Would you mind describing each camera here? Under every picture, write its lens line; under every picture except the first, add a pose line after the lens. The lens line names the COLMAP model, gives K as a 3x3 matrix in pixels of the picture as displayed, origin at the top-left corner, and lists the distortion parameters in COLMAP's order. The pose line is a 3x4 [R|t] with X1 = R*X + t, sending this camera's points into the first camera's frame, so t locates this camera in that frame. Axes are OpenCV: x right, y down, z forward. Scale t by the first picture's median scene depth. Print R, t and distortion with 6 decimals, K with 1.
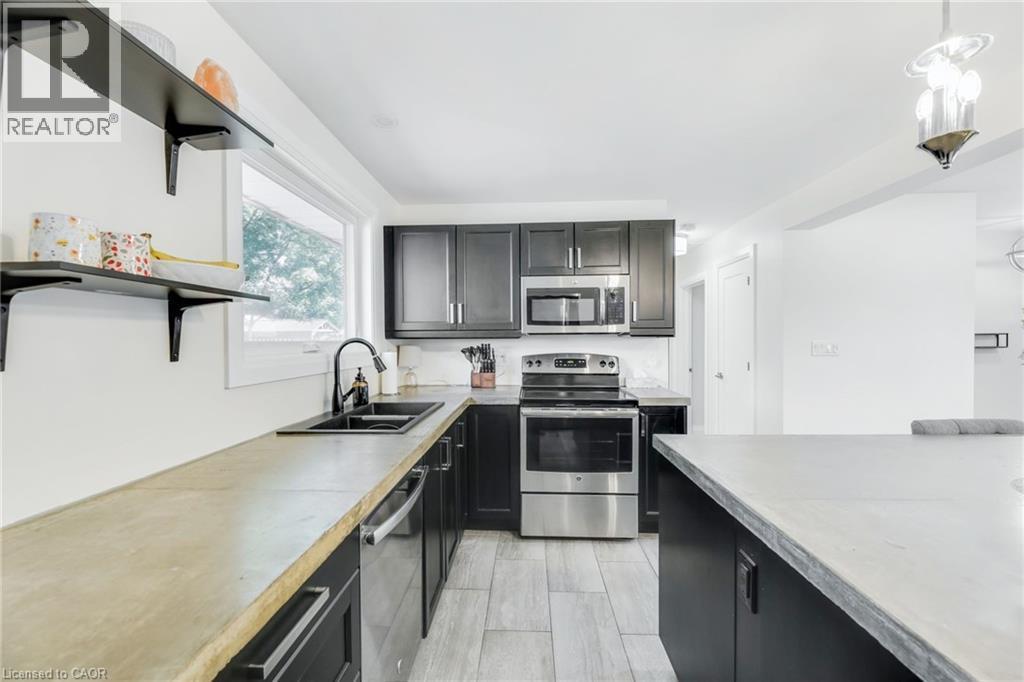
lens RADIAL K [[415.4, 0, 516.7], [0, 415.4, 344.1], [0, 0, 1]] dist [-0.006737, -0.000046]
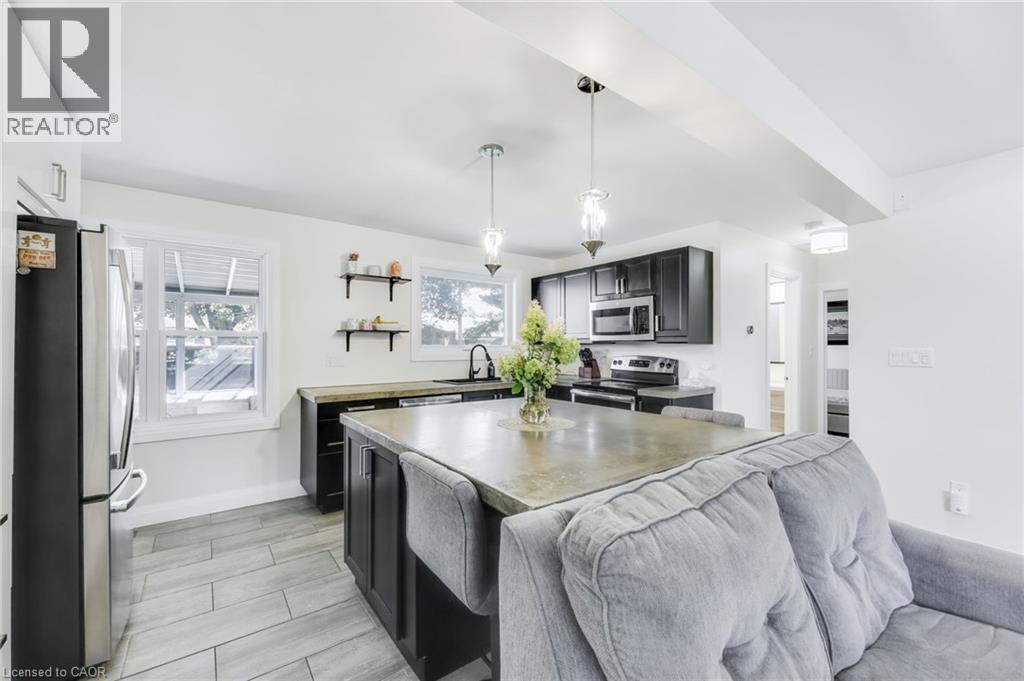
lens RADIAL K [[415.4, 0, 513.3], [0, 415.4, 341.7], [0, 0, 1]] dist [-0.006737, -0.000046]
pose [[0.621270, -0.001335, -0.783595, 1.000895], [-0.009474, 0.999913, -0.009215, -0.007148], [0.783539, 0.013149, 0.621203, -0.131572]]
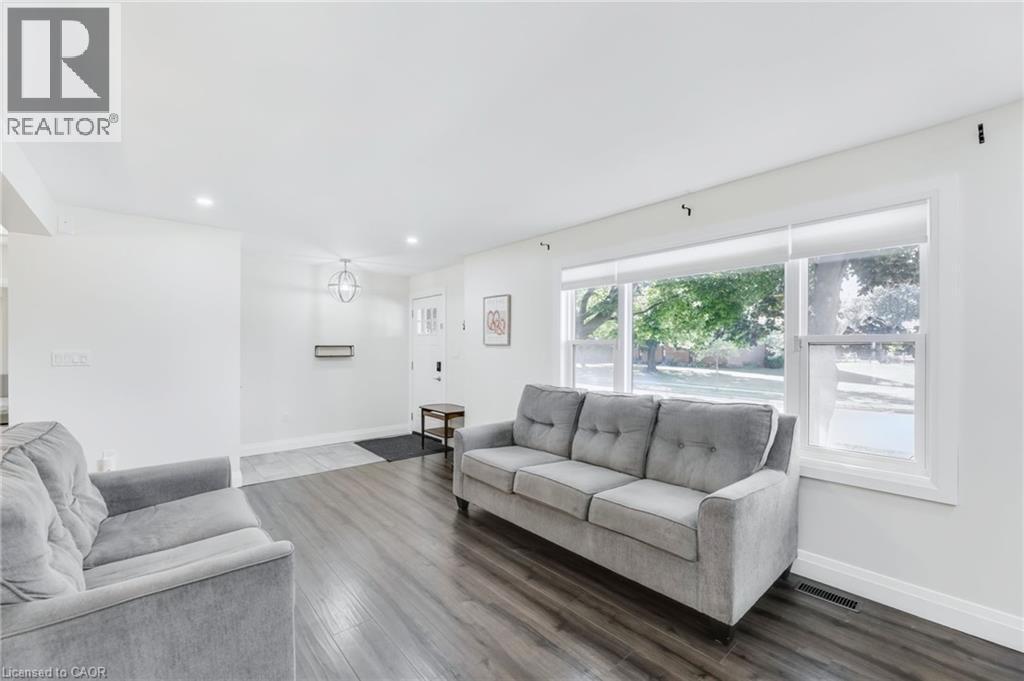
lens RADIAL K [[415.4, 0, 507.1], [0, 415.4, 349.3], [0, 0, 1]] dist [-0.006737, -0.000046]
pose [[0.736755, 0.005584, 0.676136, 0.945014], [-0.001437, 0.999977, -0.006693, -0.007402], [-0.676158, 0.003960, 0.736746, -0.460021]]
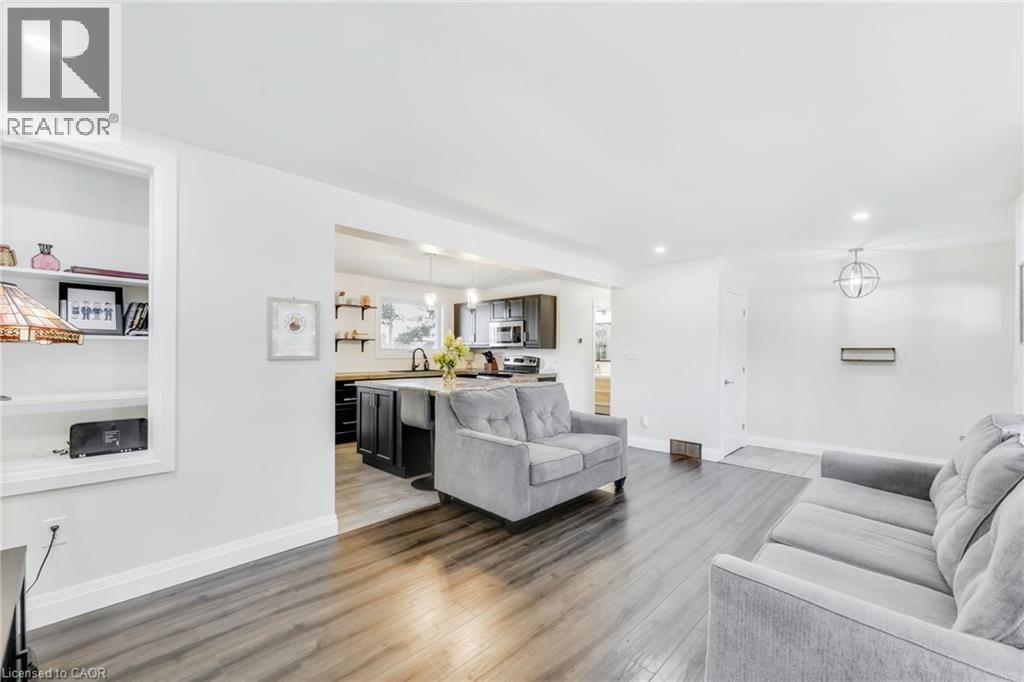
lens RADIAL K [[415.4, 0, 510.0], [0, 415.4, 351.9], [0, 0, 1]] dist [-0.006737, -0.000046]
pose [[0.737172, 0.014171, -0.675556, 1.708556], [-0.015462, 0.999872, 0.004103, -0.005874], [0.675528, 0.007421, 0.737297, -0.676590]]
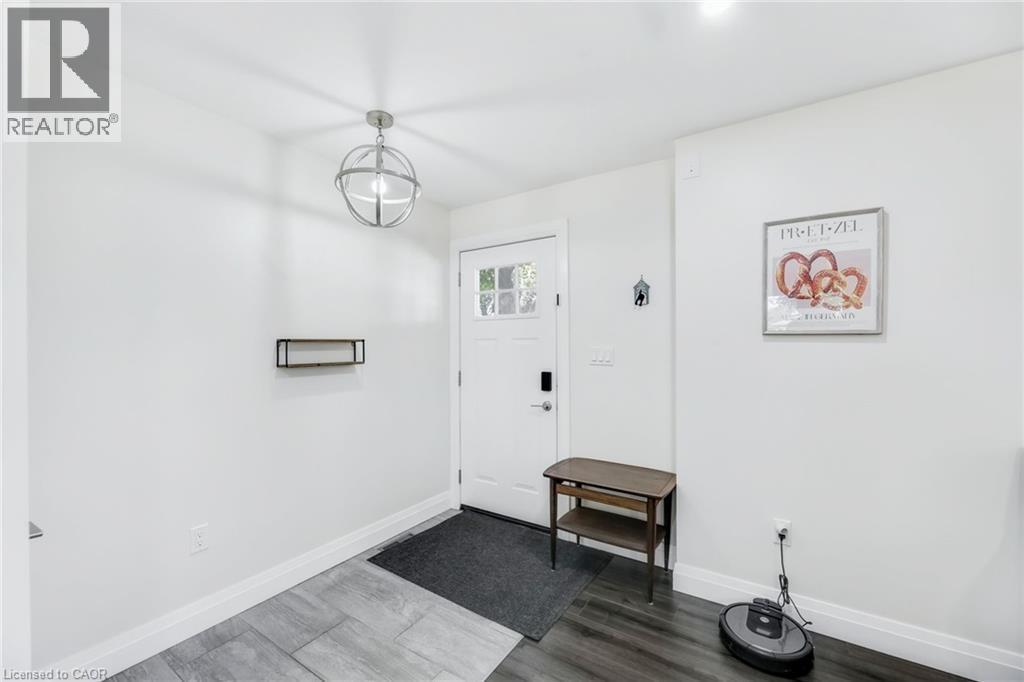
lens RADIAL K [[415.4, 0, 504.6], [0, 415.4, 344.4], [0, 0, 1]] dist [-0.006737, -0.000046]
pose [[0.526979, 0.004678, 0.849866, 1.155217], [0.009641, 0.999888, -0.011482, -0.014730], [-0.849824, 0.014244, 0.526874, 0.754592]]
